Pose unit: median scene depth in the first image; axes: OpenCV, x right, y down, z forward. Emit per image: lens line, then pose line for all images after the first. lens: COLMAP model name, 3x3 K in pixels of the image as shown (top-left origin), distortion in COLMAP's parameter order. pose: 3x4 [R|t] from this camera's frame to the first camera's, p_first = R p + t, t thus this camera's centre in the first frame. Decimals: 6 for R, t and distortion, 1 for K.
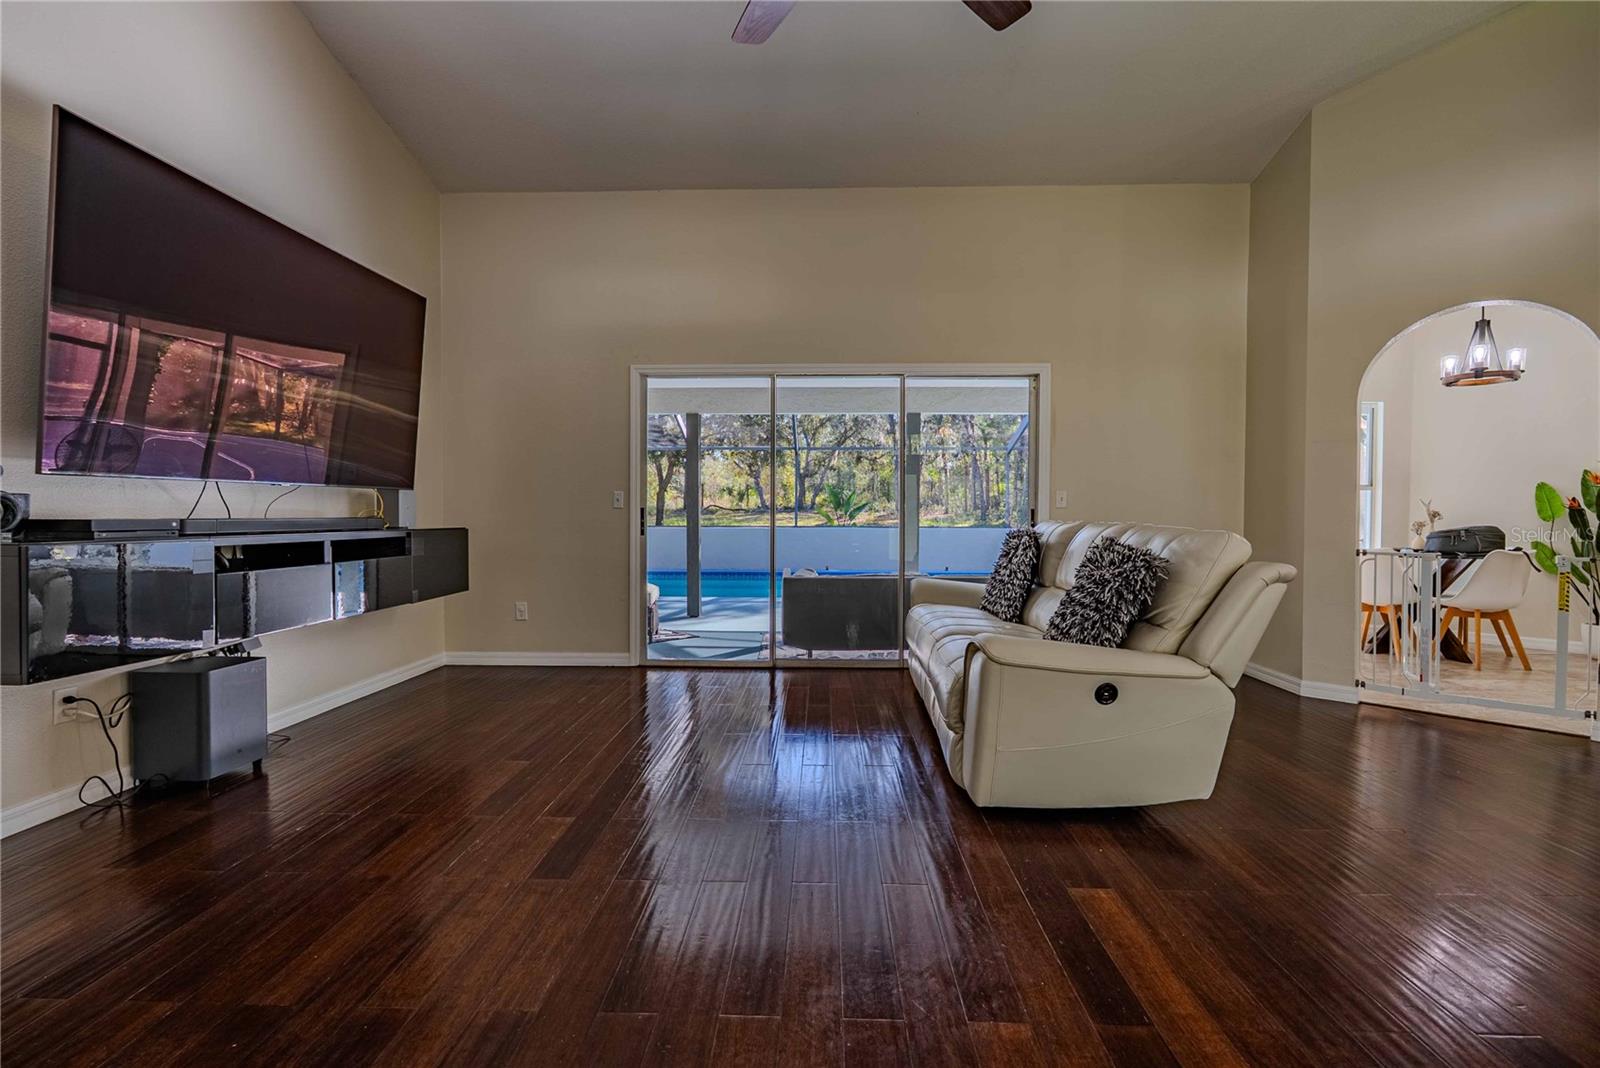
lens RADIAL K [[698.8, 0, 802.6], [0, 698.8, 533.9], [0, 0, 1]] dist [-0.000337, -0.000843]
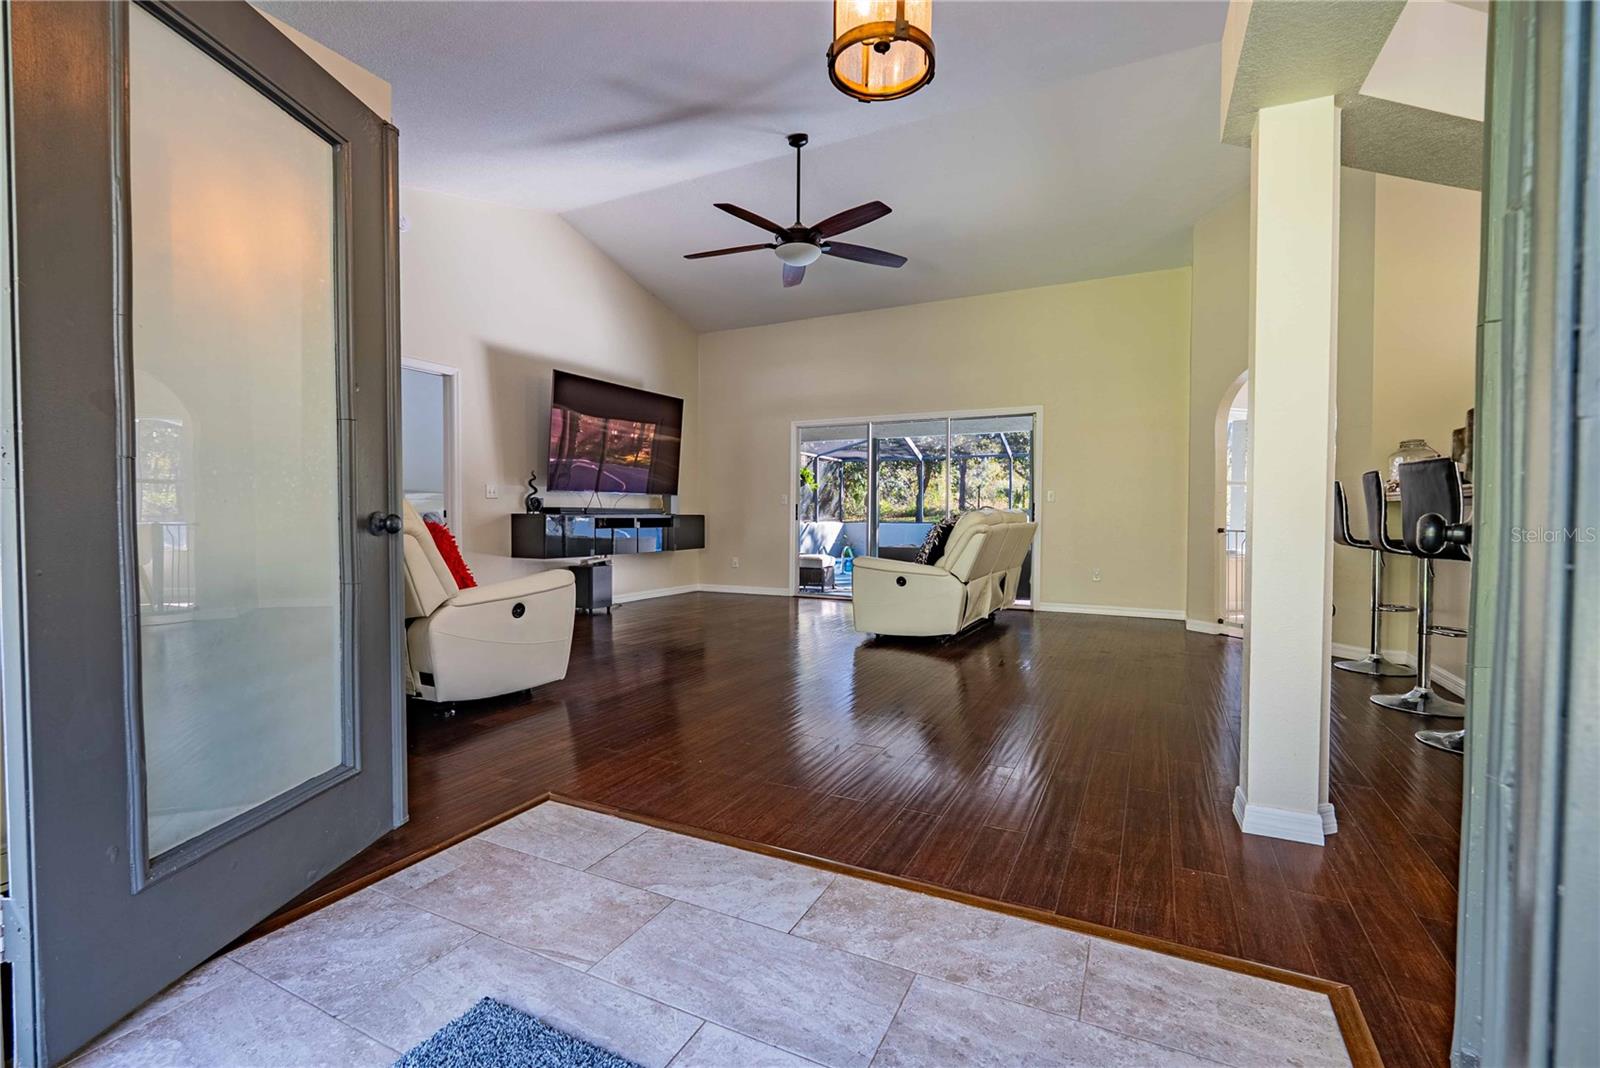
lens RADIAL K [[698.8, 0, 800.1], [0, 698.8, 531.0], [0, 0, 1]] dist [-0.000337, -0.000843]
pose [[0.904963, 0.008045, -0.425415, 0.617734], [-0.011751, 0.999912, -0.006090, 0.047507], [0.425329, 0.010510, 0.904978, -0.664558]]
